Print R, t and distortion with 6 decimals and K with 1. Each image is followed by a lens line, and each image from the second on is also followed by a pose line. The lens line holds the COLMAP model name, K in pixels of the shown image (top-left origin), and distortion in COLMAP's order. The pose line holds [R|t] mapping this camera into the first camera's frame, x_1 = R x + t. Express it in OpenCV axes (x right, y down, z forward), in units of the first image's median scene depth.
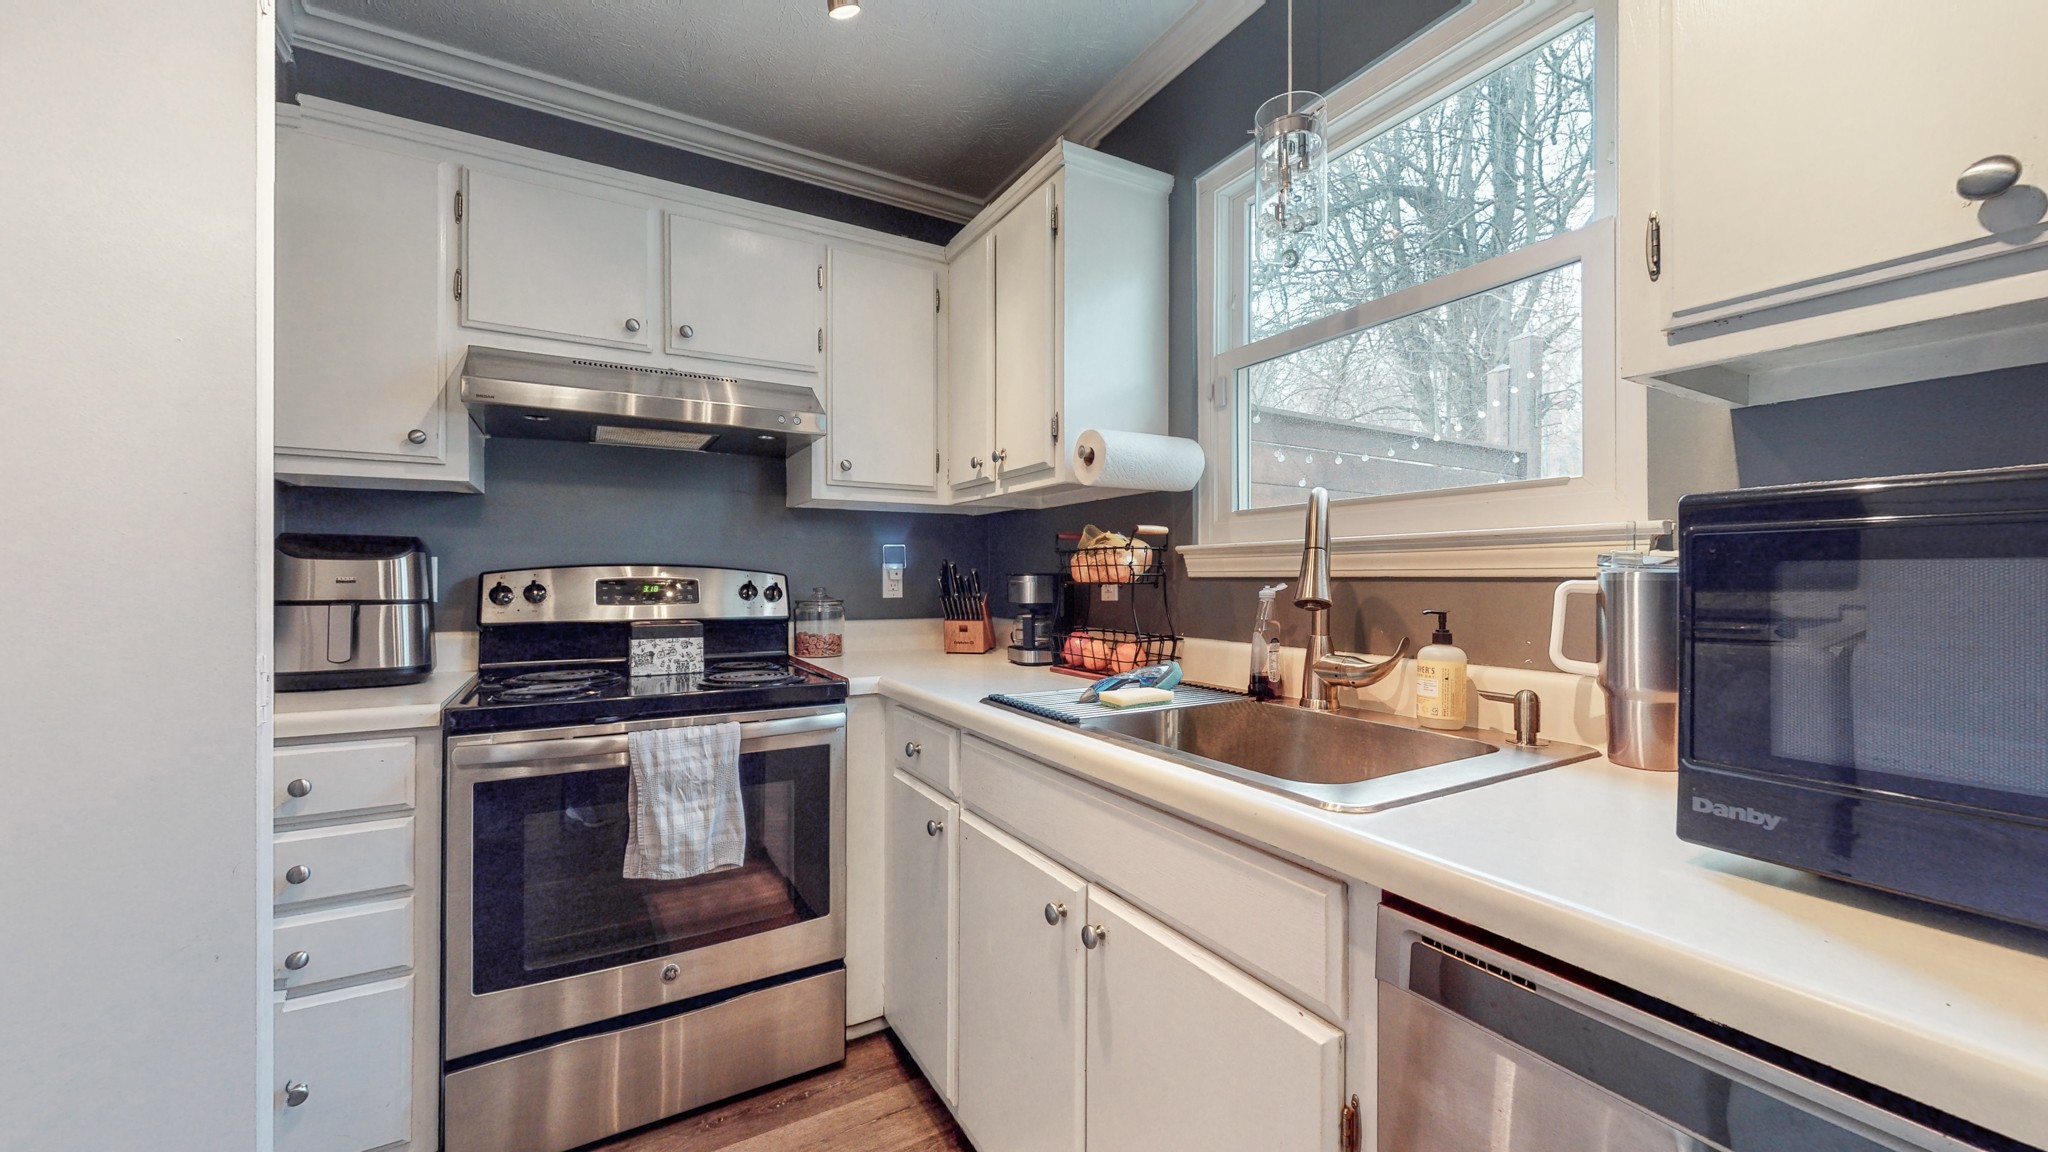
lens RADIAL K [[748.8, 0, 1023.0], [0, 748.8, 580.7], [0, 0, 1]] dist [0.000077, -0.000008]
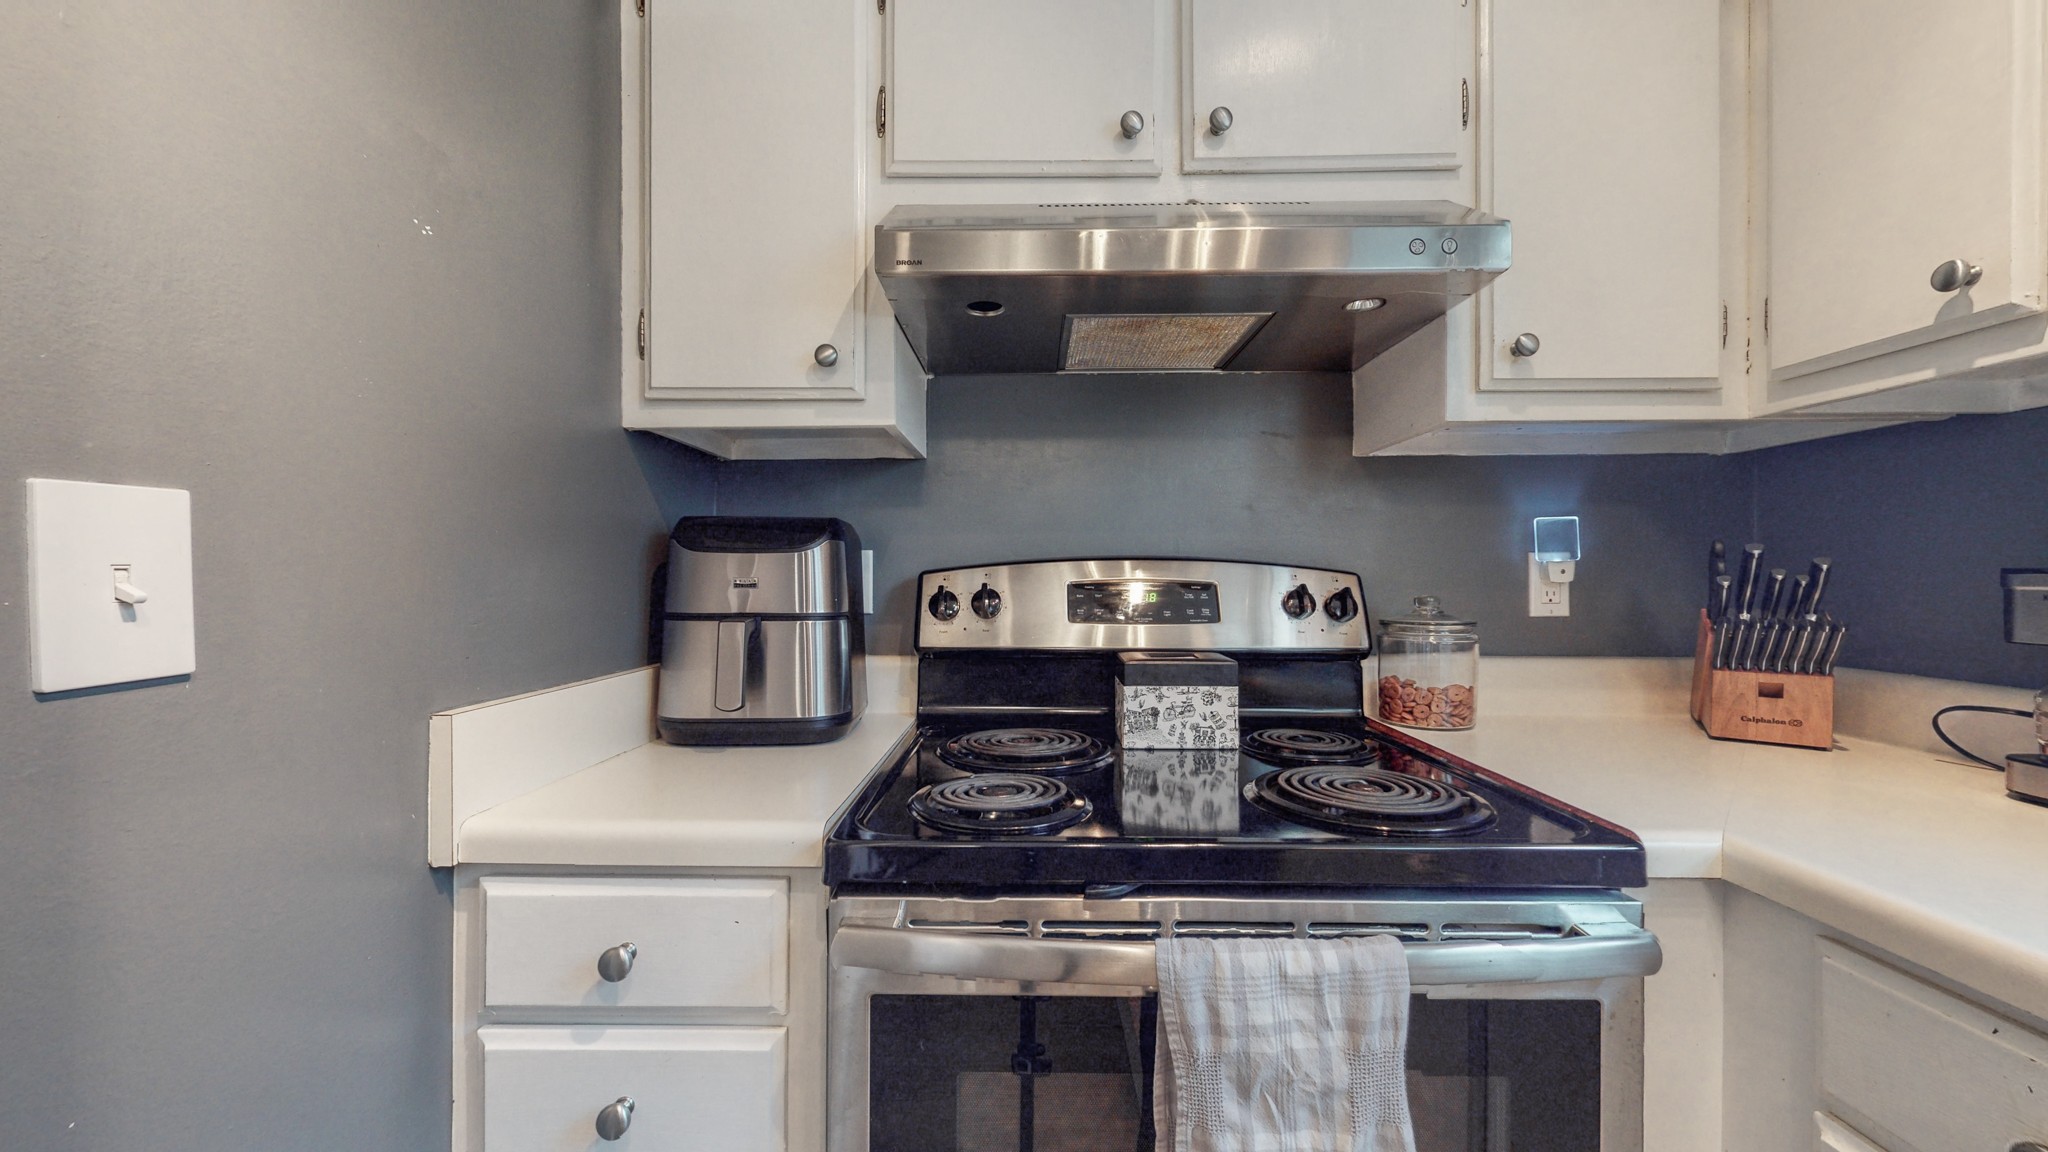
lens RADIAL K [[748.8, 0, 1023.0], [0, 748.8, 580.7], [0, 0, 1]] dist [0.000077, -0.000008]
pose [[0.854416, 0.000980, -0.519589, -0.289052], [-0.001148, 0.999999, -0.000001, -0.002806], [0.519589, 0.000597, 0.854416, 0.464700]]
